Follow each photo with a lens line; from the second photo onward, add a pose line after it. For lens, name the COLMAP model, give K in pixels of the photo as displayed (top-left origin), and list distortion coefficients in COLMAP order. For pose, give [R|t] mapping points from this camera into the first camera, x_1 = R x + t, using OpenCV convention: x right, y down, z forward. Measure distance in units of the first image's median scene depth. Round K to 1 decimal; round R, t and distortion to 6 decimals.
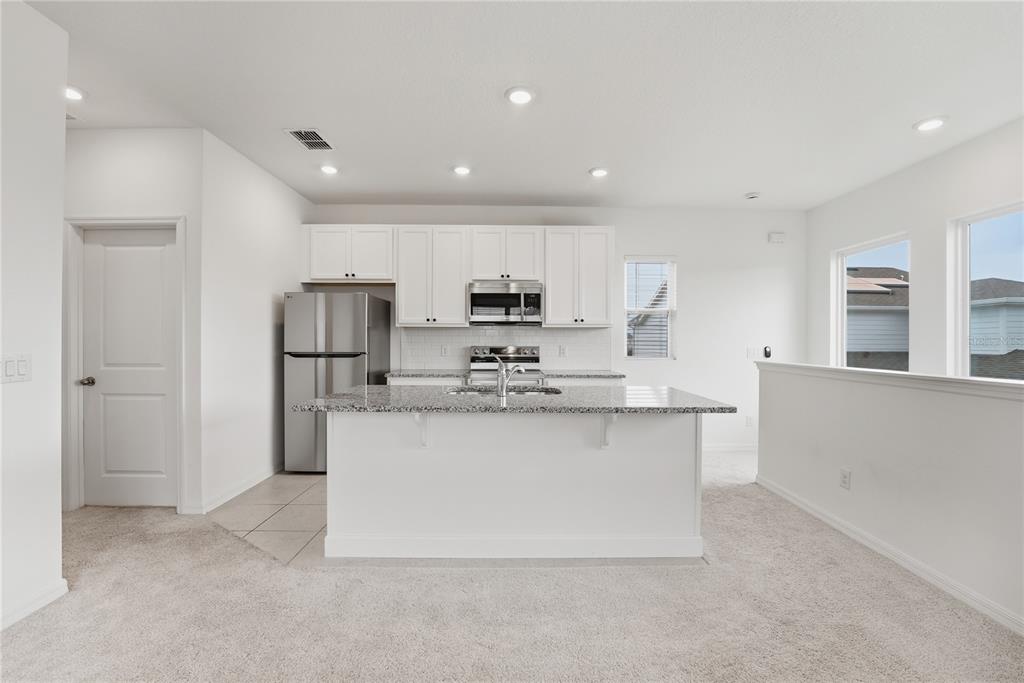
lens RADIAL K [[424.5, 0, 516.2], [0, 424.5, 342.0], [0, 0, 1]] dist [-0.029934, 0.002987]
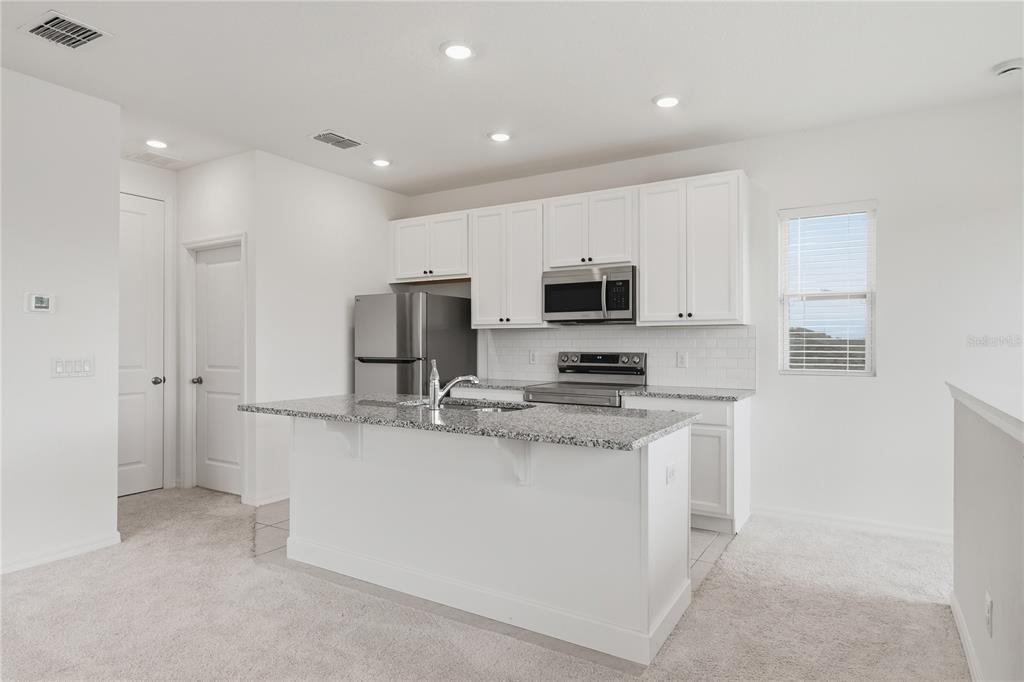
lens RADIAL K [[586.8, 0, 514.8], [0, 586.8, 343.7], [0, 0, 1]] dist [0.005260, 0.001769]
pose [[0.844191, -0.003233, -0.536033, 0.433079], [0.001210, 0.999991, -0.004126, -0.000848], [0.536041, 0.002835, 0.844187, 0.047591]]
